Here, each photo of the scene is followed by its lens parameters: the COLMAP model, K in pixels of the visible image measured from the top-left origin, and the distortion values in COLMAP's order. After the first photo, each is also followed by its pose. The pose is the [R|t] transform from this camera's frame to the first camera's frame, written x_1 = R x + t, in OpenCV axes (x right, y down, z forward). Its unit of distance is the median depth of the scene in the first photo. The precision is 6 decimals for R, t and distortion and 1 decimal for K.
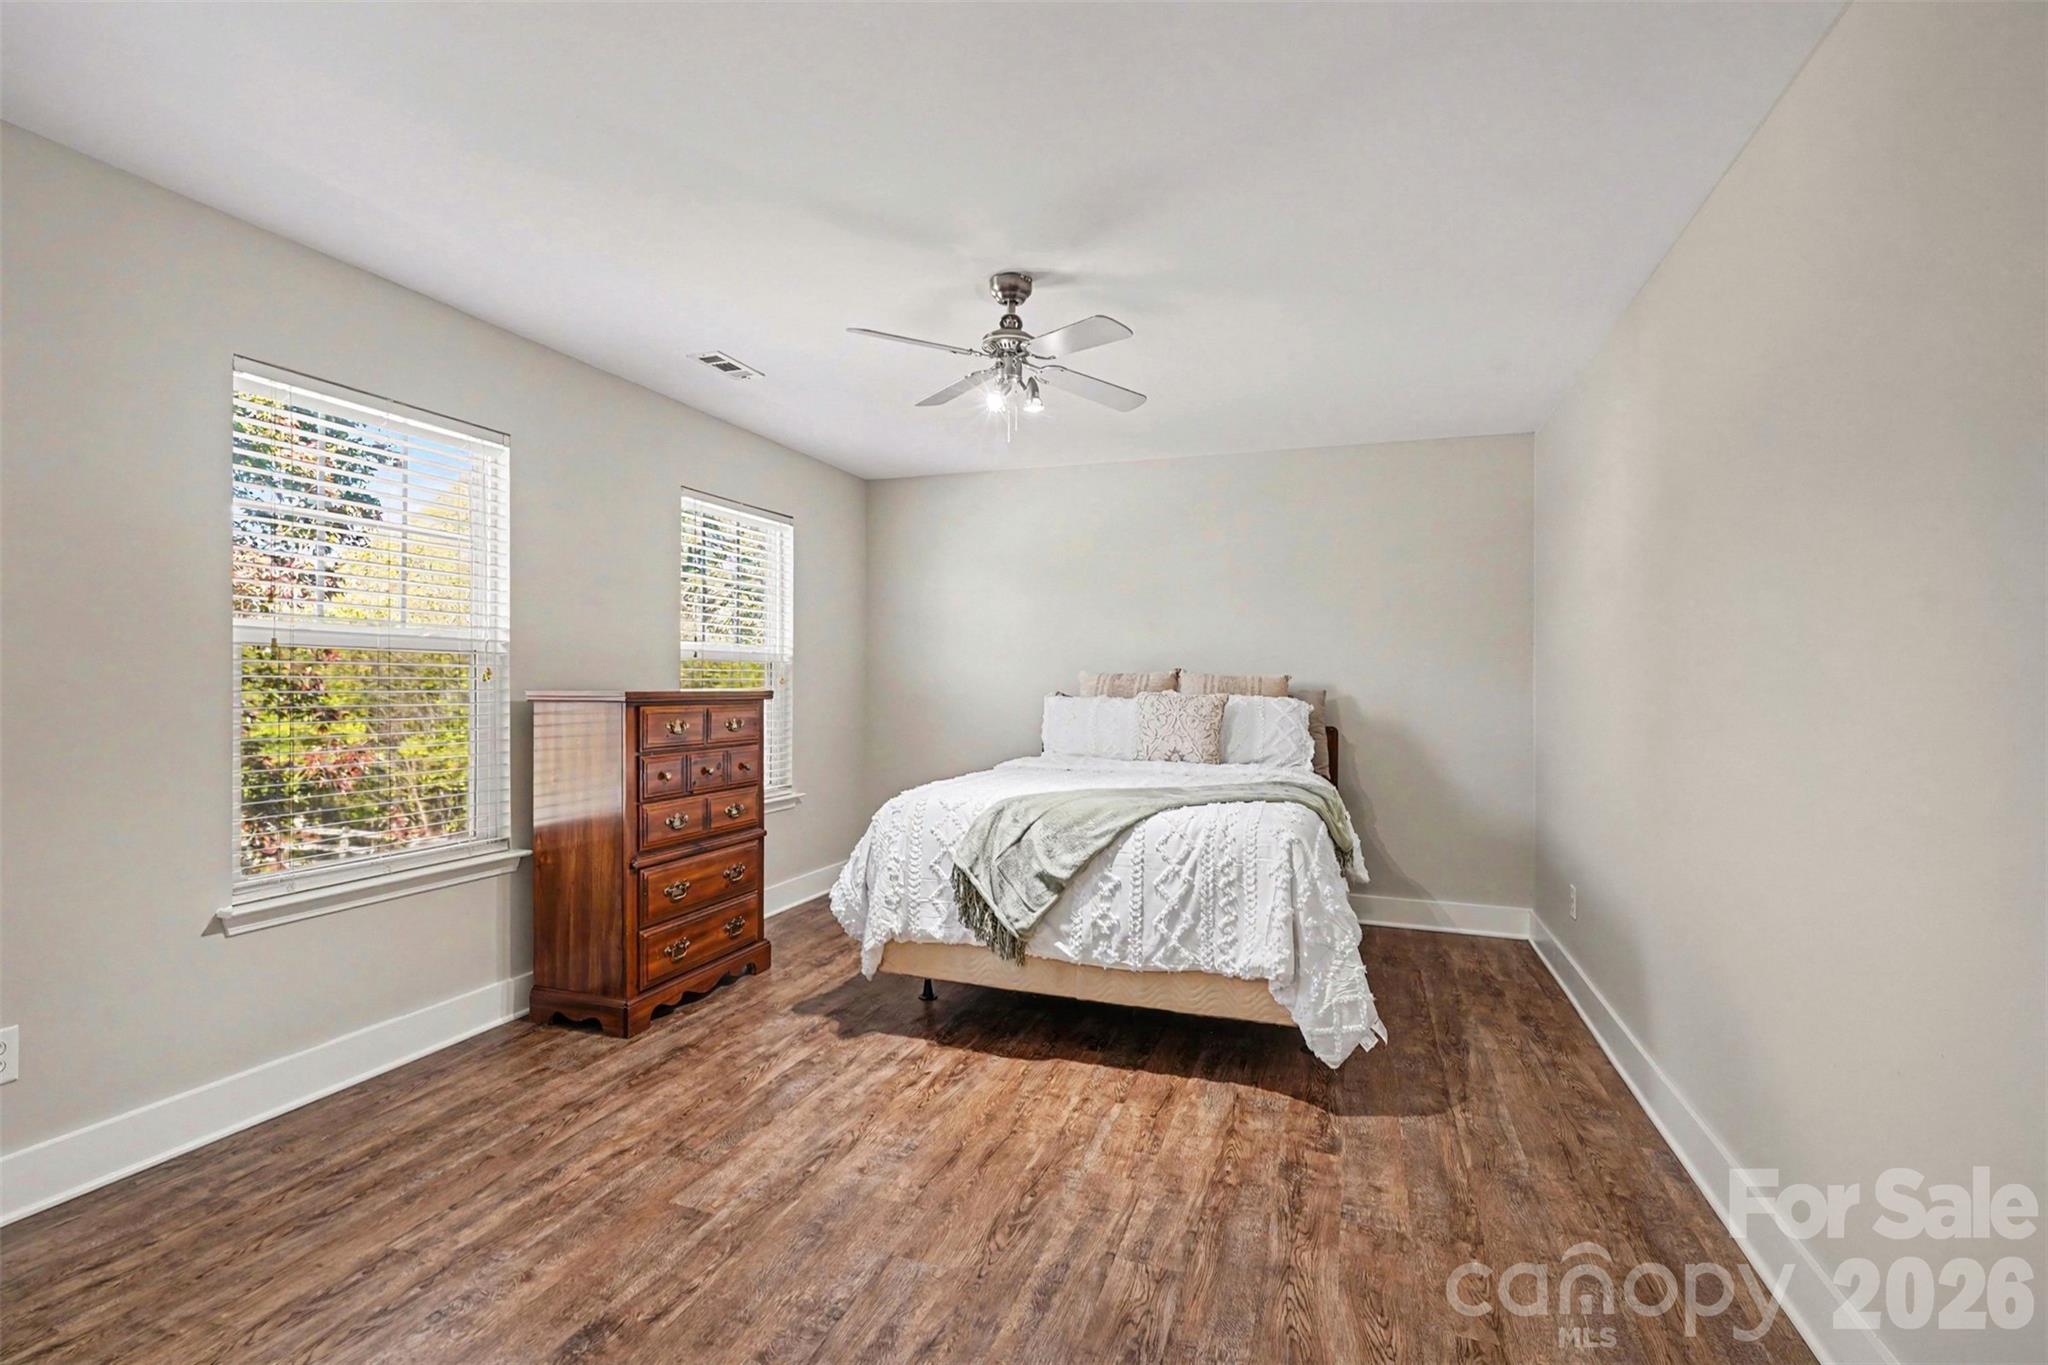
lens RADIAL K [[935.1, 0, 1029.3], [0, 935.1, 681.3], [0, 0, 1]] dist [0.000200, 0.000017]
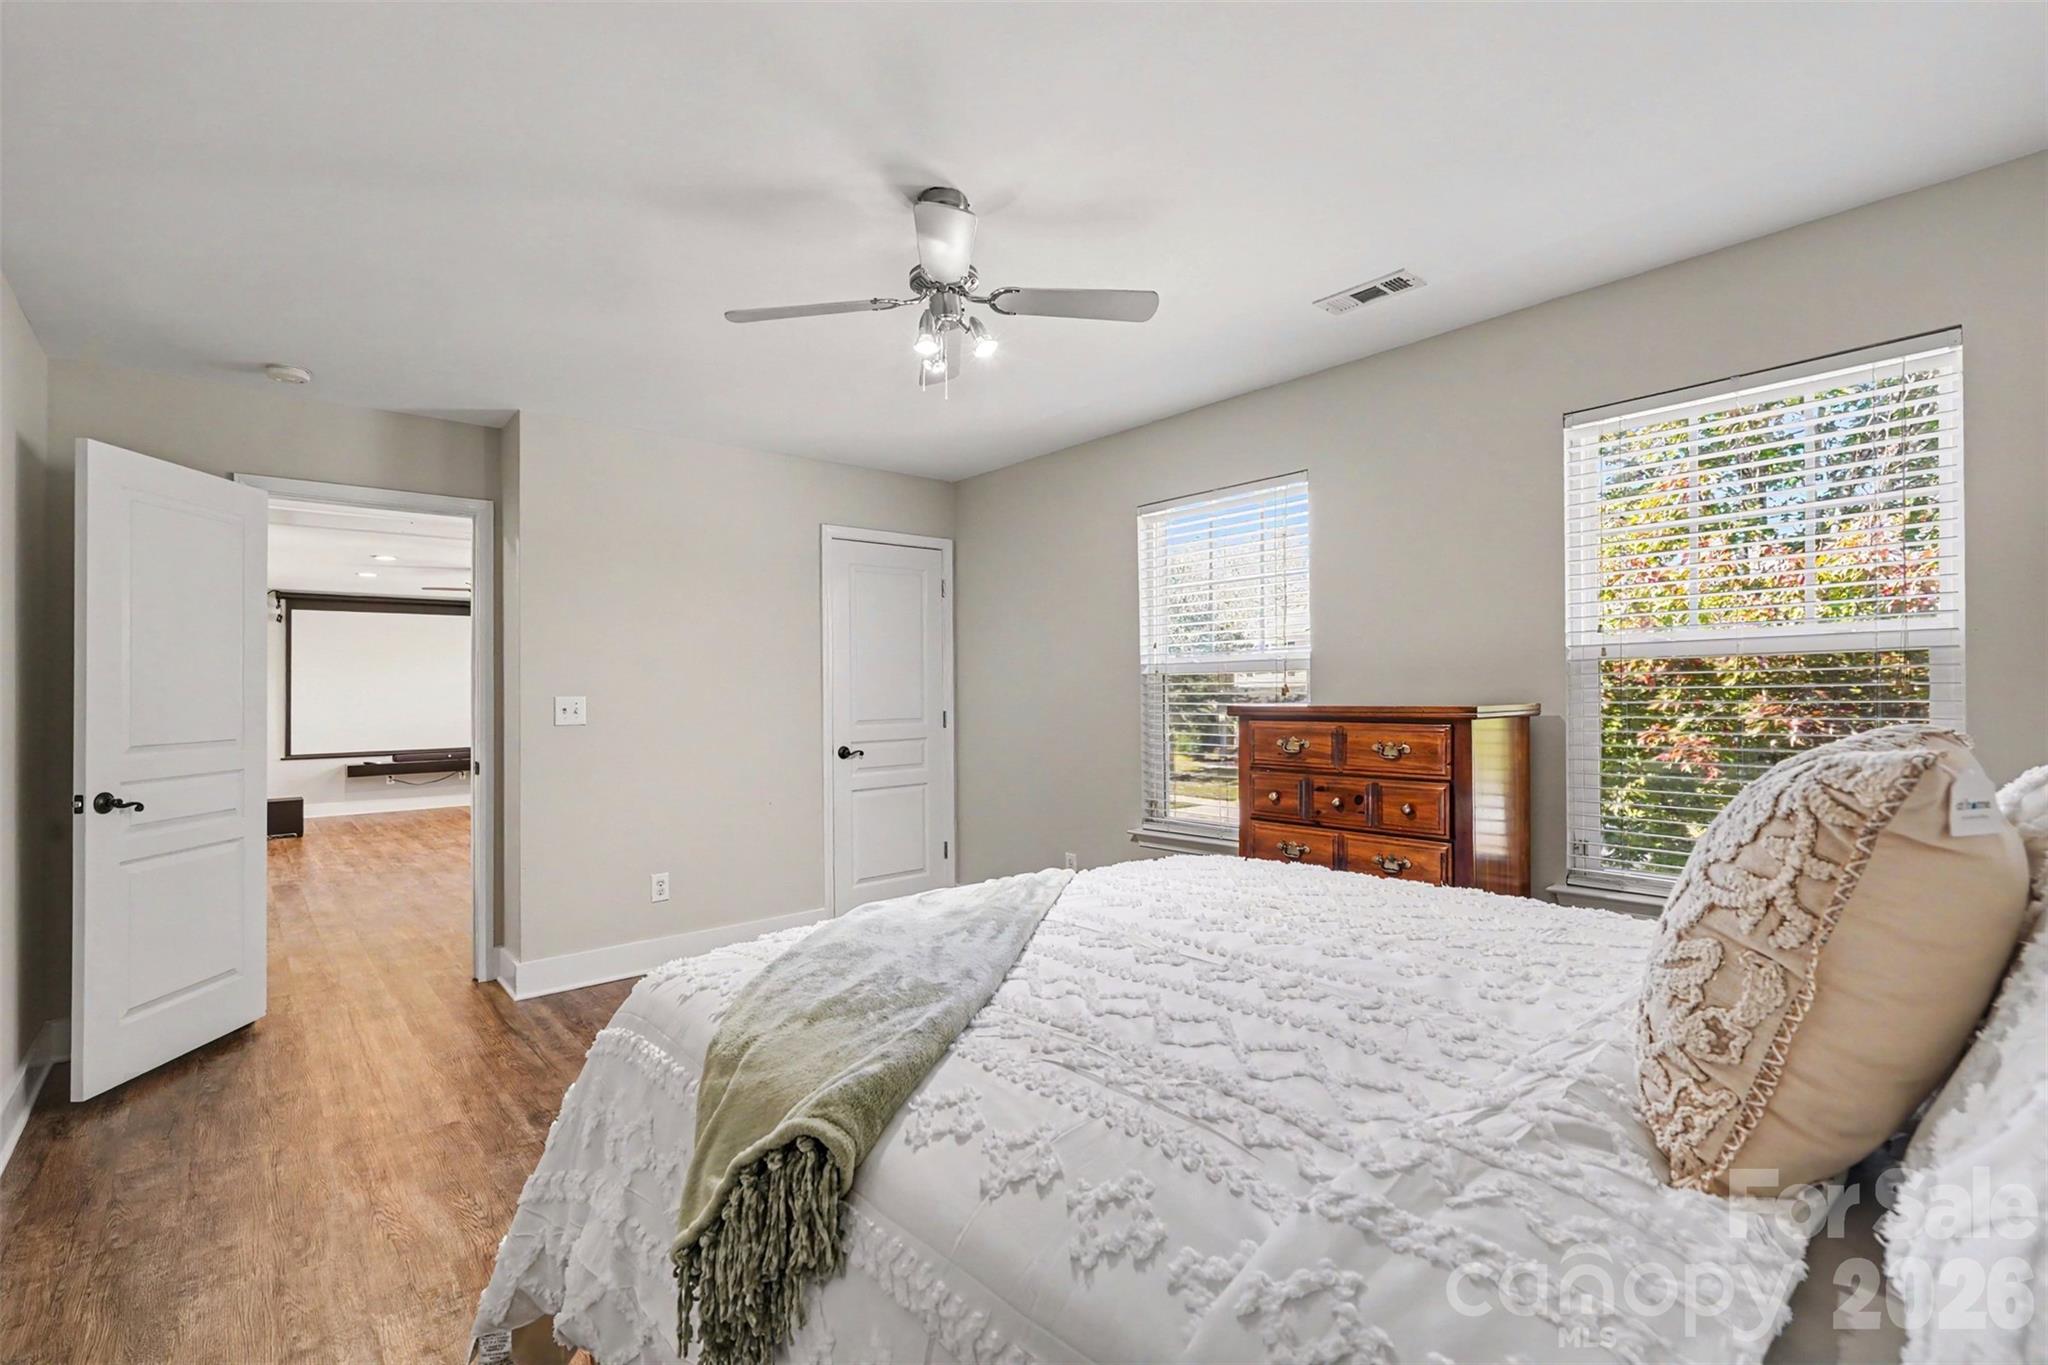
lens RADIAL K [[935.1, 0, 1030.6], [0, 935.1, 693.7], [0, 0, 1]] dist [0.000200, 0.000017]
pose [[-0.505775, -0.016887, -0.862500, 0.519468], [-0.005351, 0.999851, -0.016438, 0.014669], [0.862649, -0.003698, -0.505790, 1.202041]]
